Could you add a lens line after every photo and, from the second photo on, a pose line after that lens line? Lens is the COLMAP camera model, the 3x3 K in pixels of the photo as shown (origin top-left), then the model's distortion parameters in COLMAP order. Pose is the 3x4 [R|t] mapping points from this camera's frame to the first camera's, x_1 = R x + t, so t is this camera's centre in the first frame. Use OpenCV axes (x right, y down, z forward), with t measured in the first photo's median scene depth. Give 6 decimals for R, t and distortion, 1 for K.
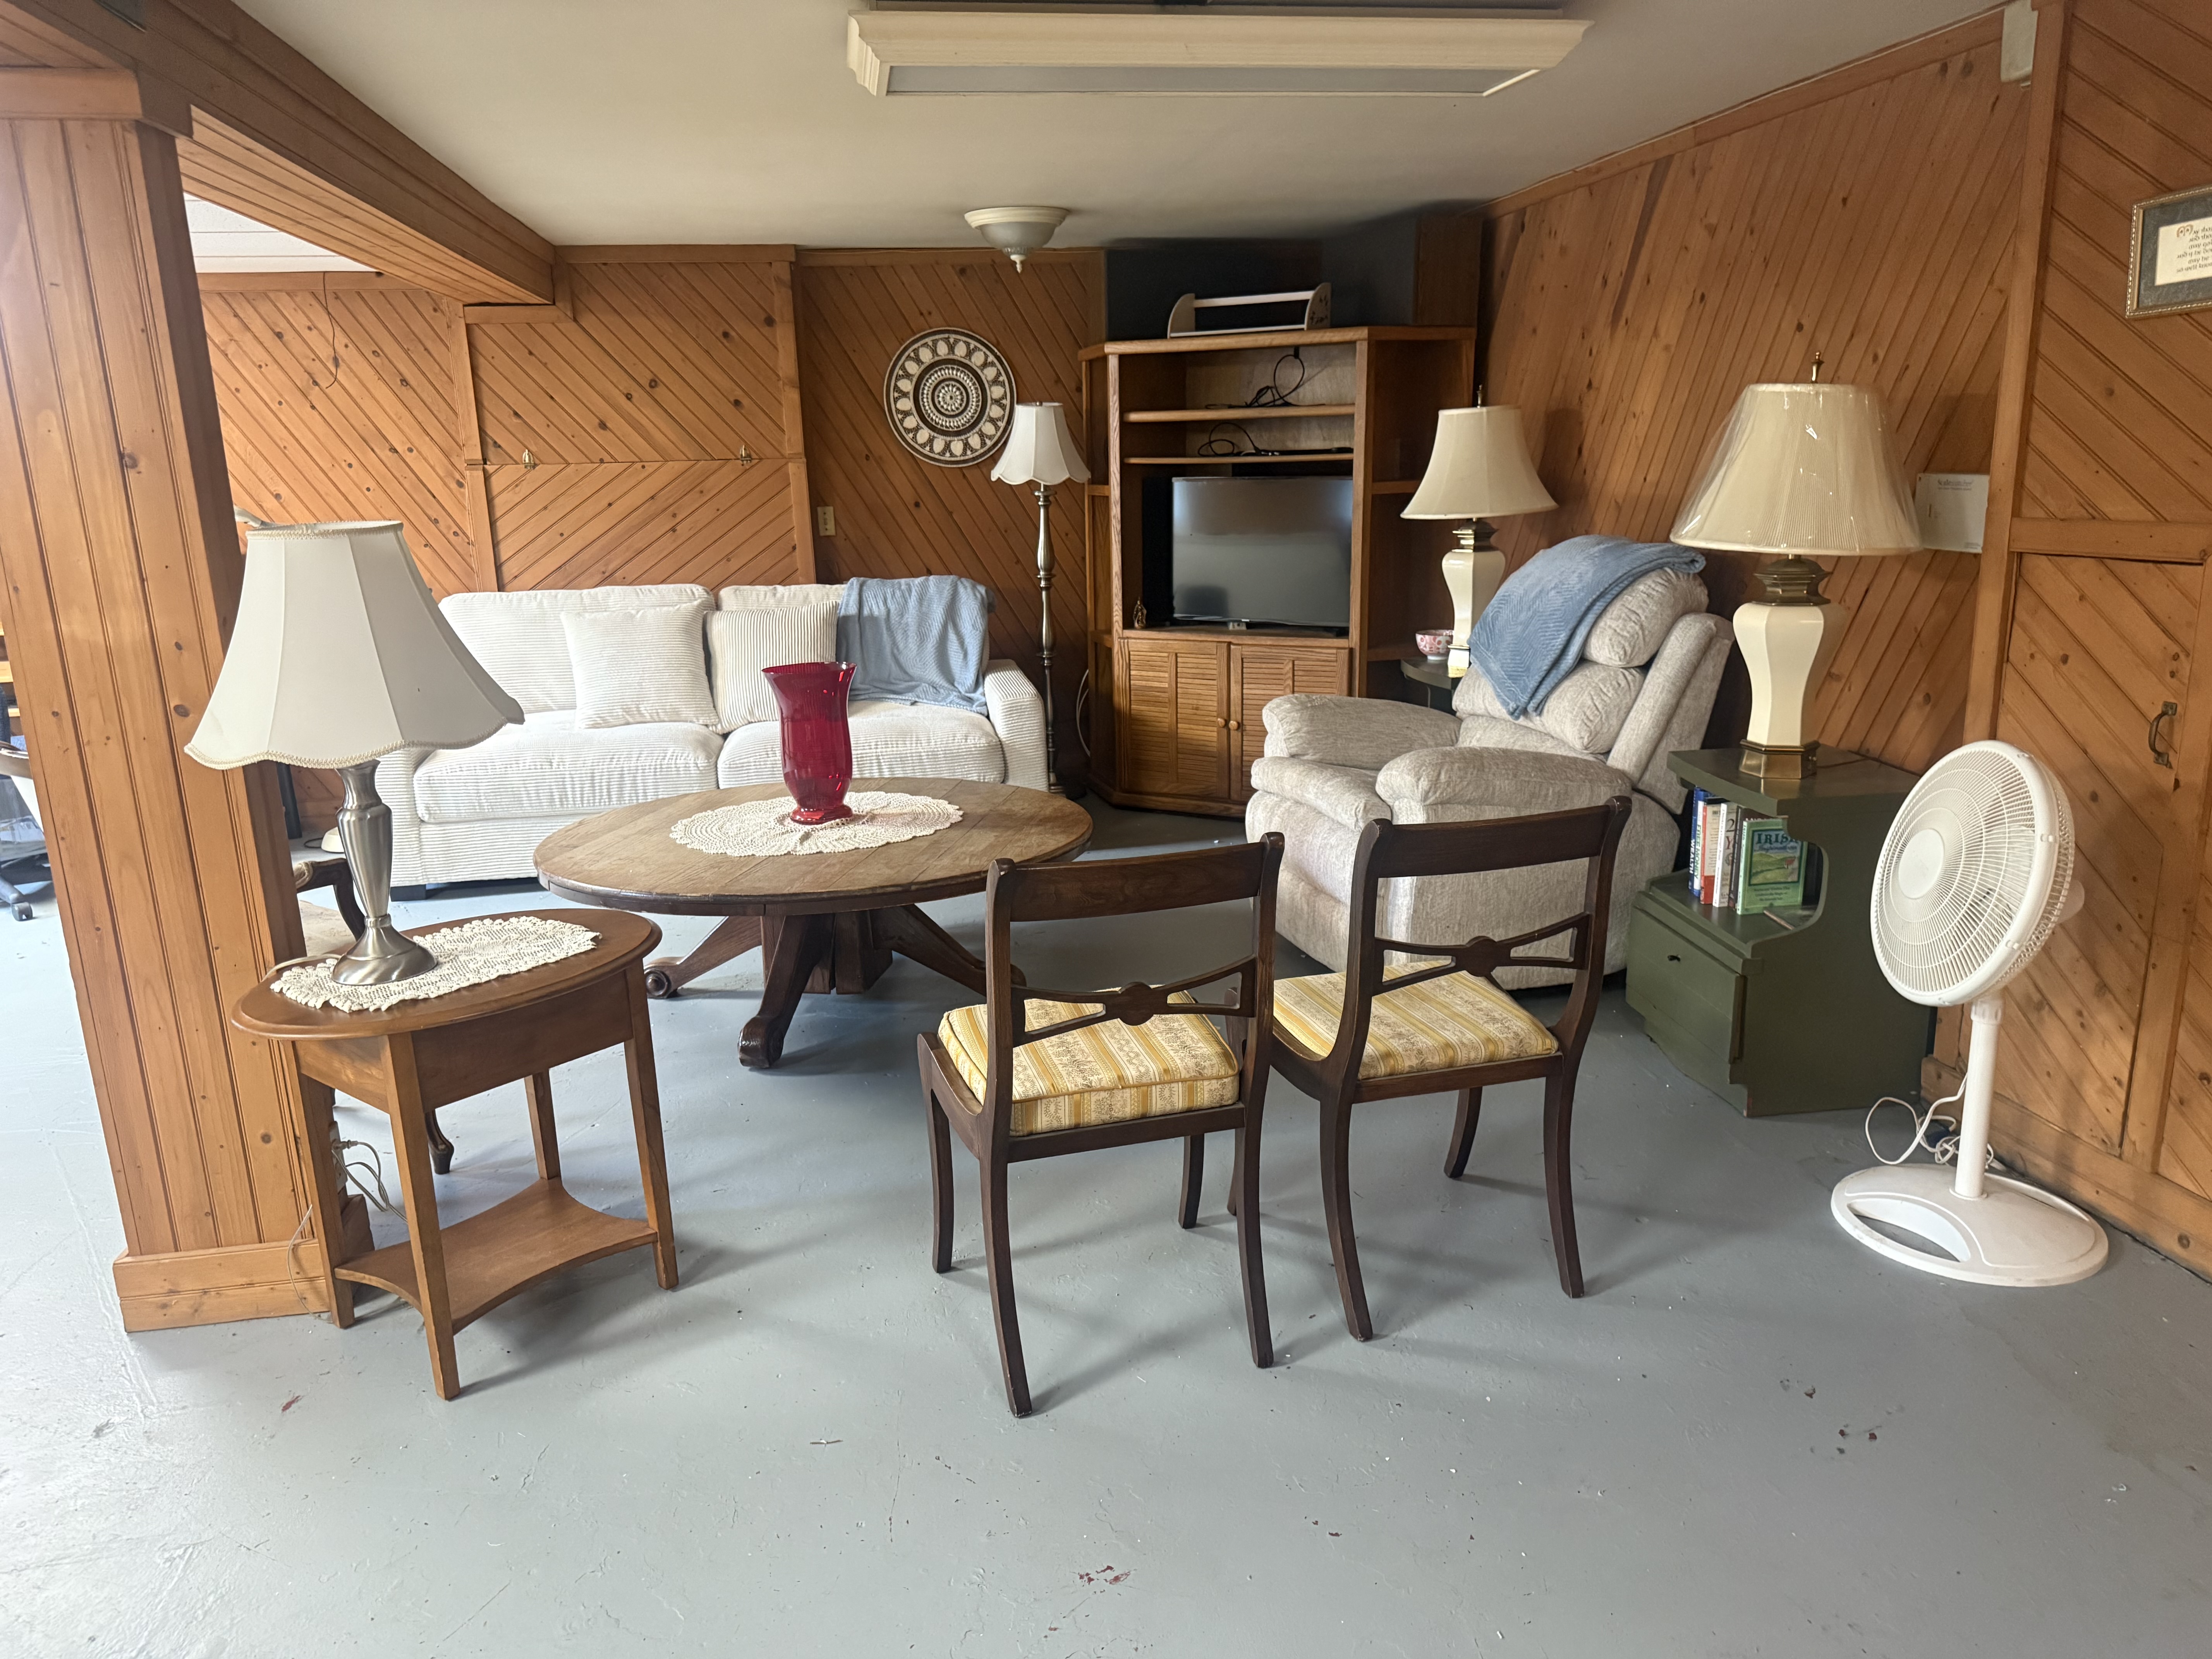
lens RADIAL K [[1552.1, 0, 1104.1], [0, 1552.1, 840.9], [0, 0, 1]] dist [0.067558, -0.073529]
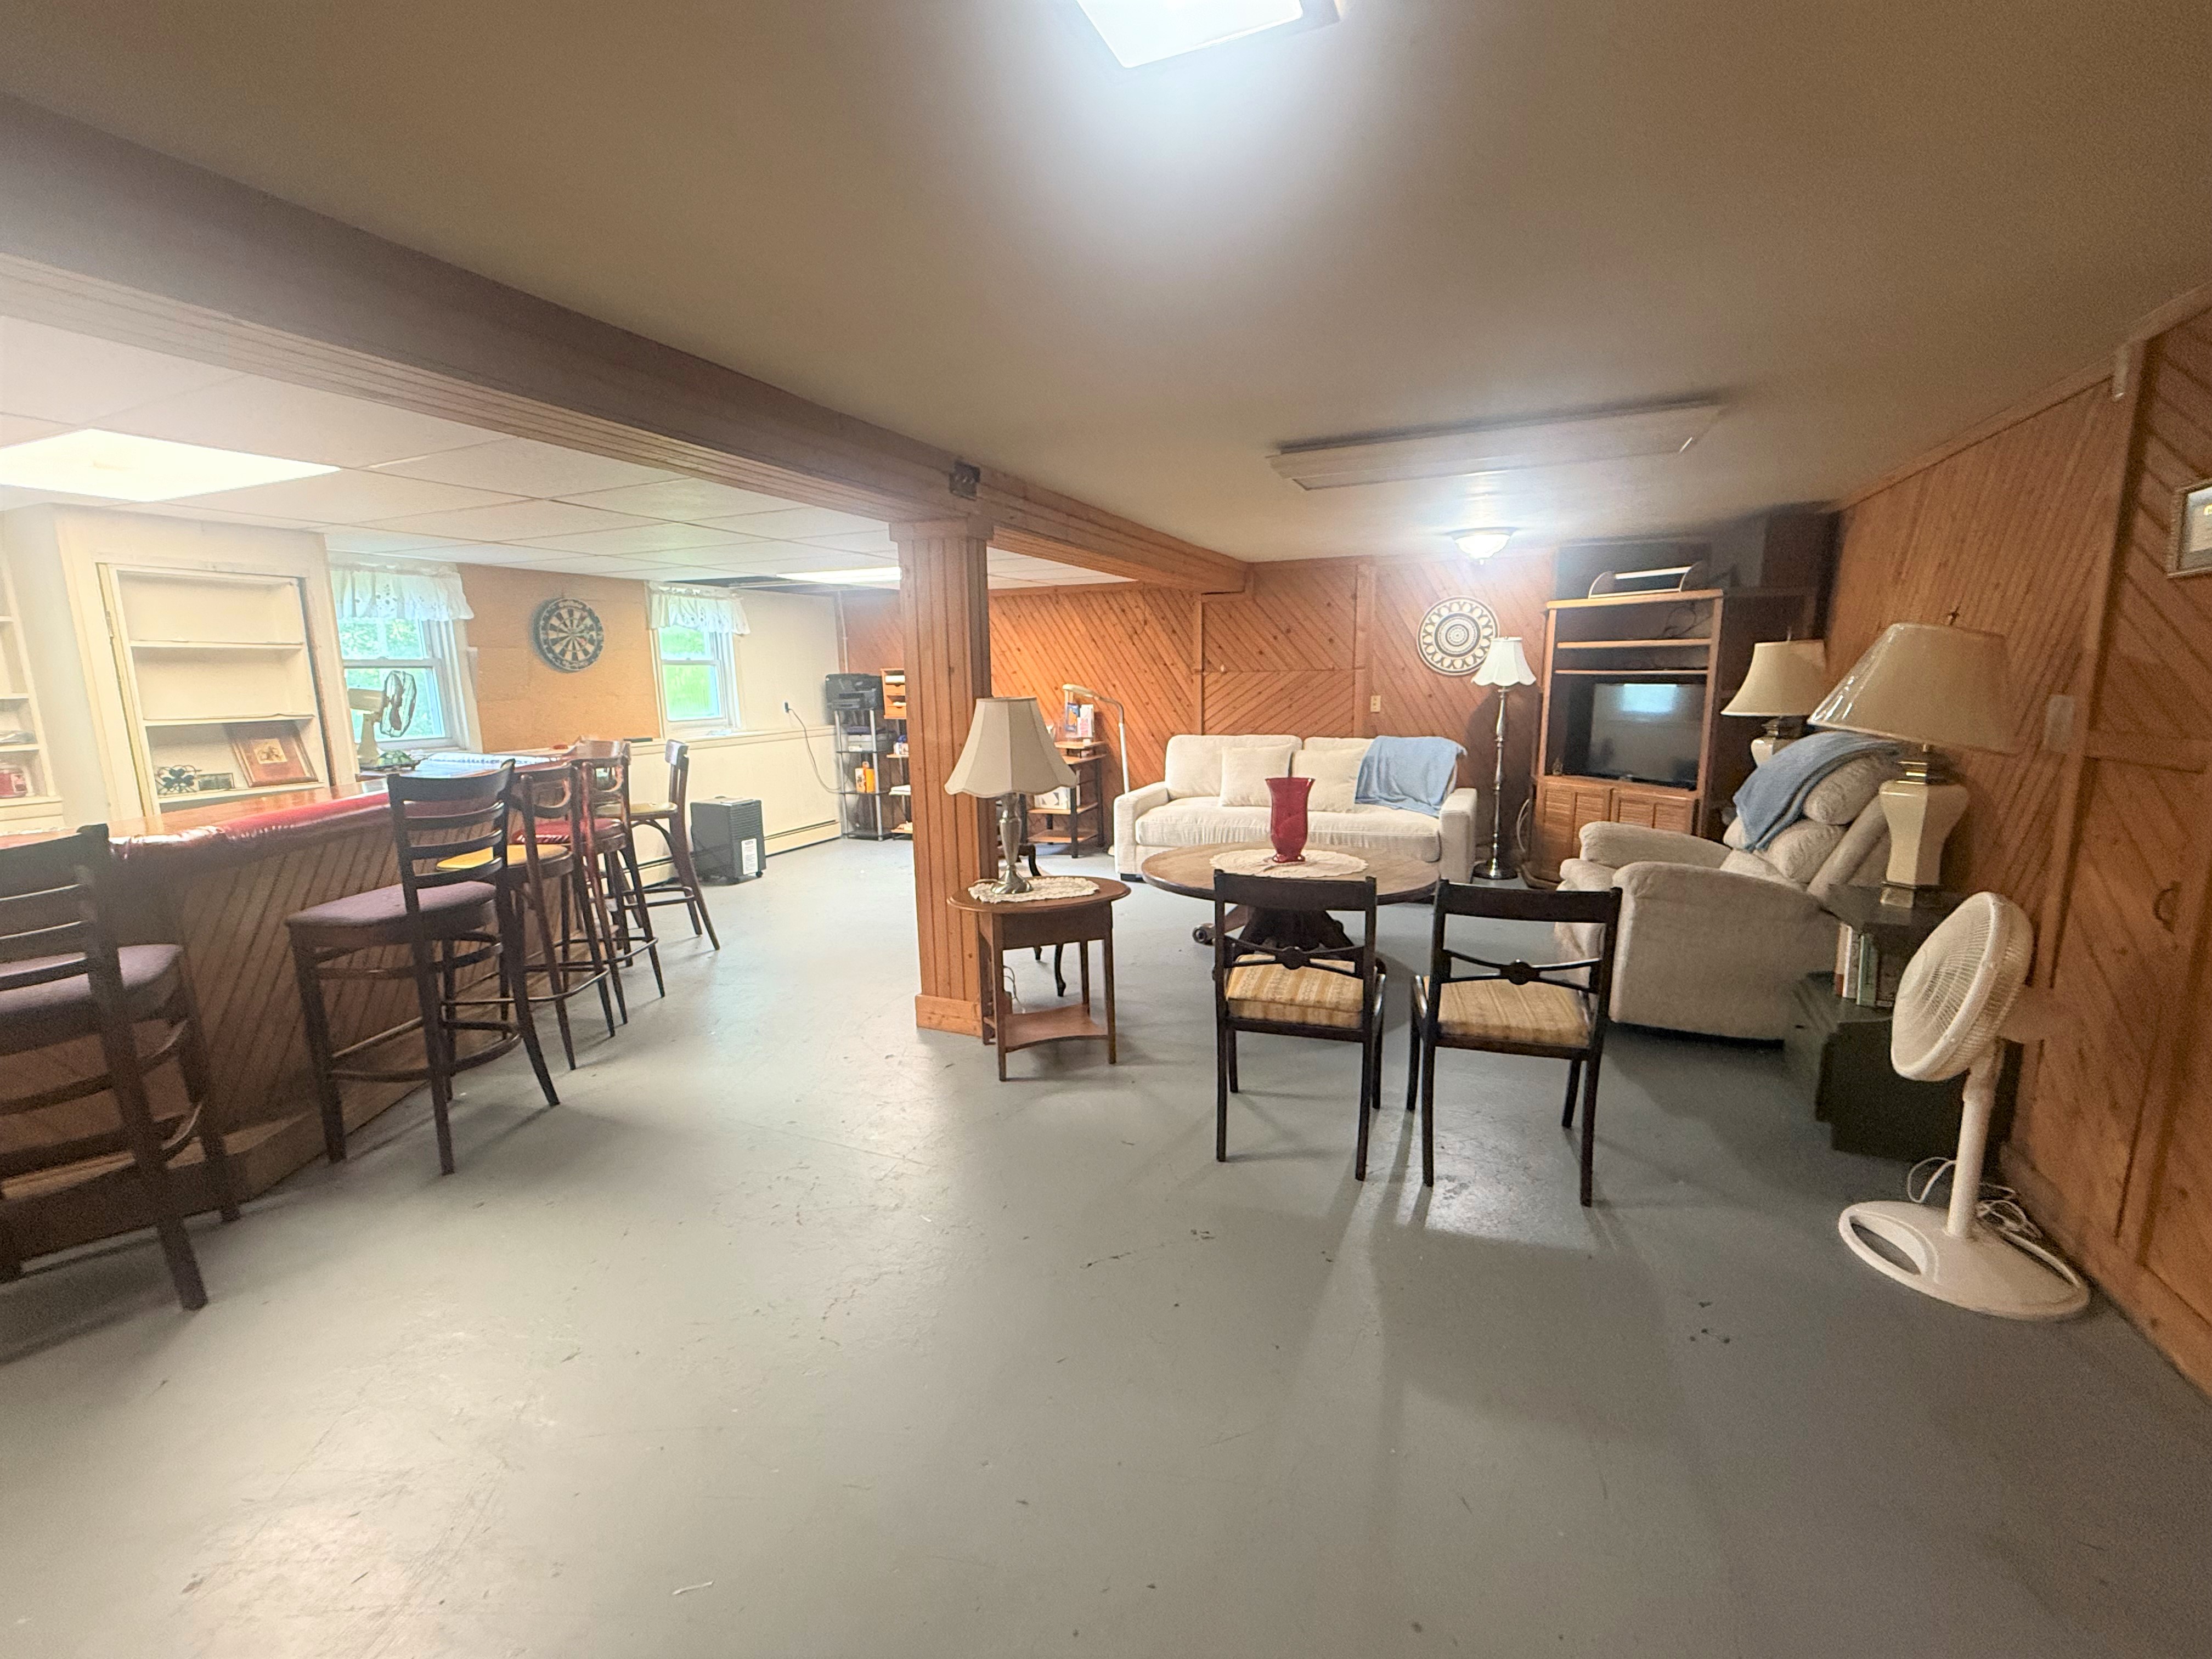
lens RADIAL K [[900.2, 0, 1095.6], [0, 900.2, 829.5], [0, 0, 1]] dist [0.000266, -0.000094]
pose [[0.838129, 0.106613, -0.534951, 0.244964], [-0.139582, 0.989979, -0.021392, 0.003938], [0.527310, 0.092599, 0.844612, -0.038128]]
